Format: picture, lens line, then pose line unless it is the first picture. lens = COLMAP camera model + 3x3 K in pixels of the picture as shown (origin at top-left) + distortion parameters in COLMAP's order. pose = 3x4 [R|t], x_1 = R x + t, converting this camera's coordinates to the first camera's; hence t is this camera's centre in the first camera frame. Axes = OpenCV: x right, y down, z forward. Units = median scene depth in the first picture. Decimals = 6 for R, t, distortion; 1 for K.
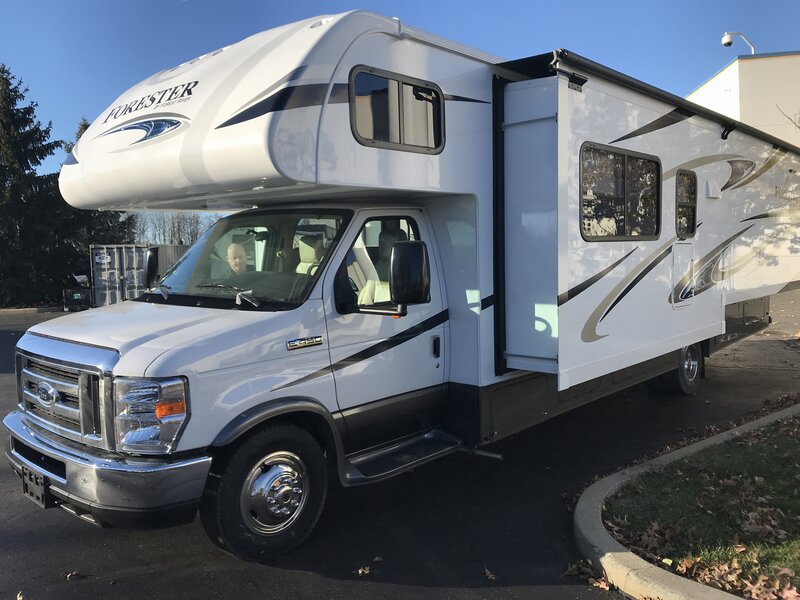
lens RADIAL K [[668.3, 0, 400.0], [0, 668.3, 300.0], [0, 0, 1]] dist [0.009862, -0.085272]
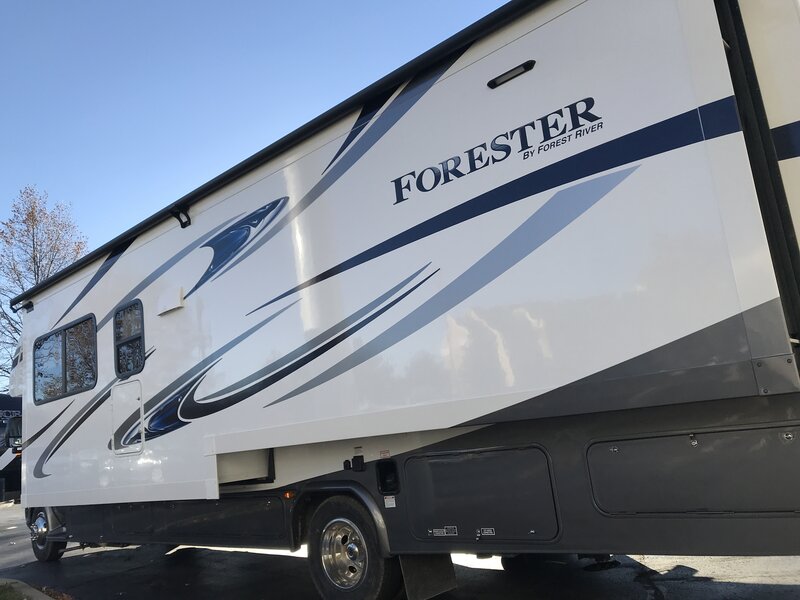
lens RADIAL K [[684.2, 0, 400.7], [0, 684.2, 264.4], [0, 0, 1]] dist [0.004204, -0.002803]
pose [[-0.003367, -0.215151, -0.976575, 1.623230], [0.043046, 0.975644, -0.215095, -0.028683], [0.999067, -0.042762, 0.005976, 1.621829]]
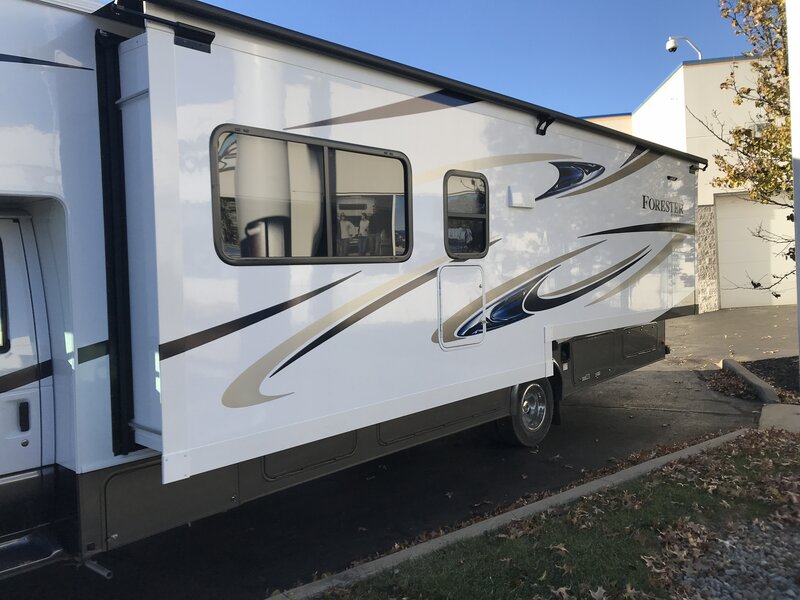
lens RADIAL K [[667.6, 0, 400.0], [0, 667.6, 300.0], [0, 0, 1]] dist [0.010631, -0.000199]
pose [[0.999845, -0.003145, 0.017337, 0.398427], [0.003564, 0.999701, -0.024193, -0.029712], [-0.017256, 0.024251, 0.999557, 0.261730]]
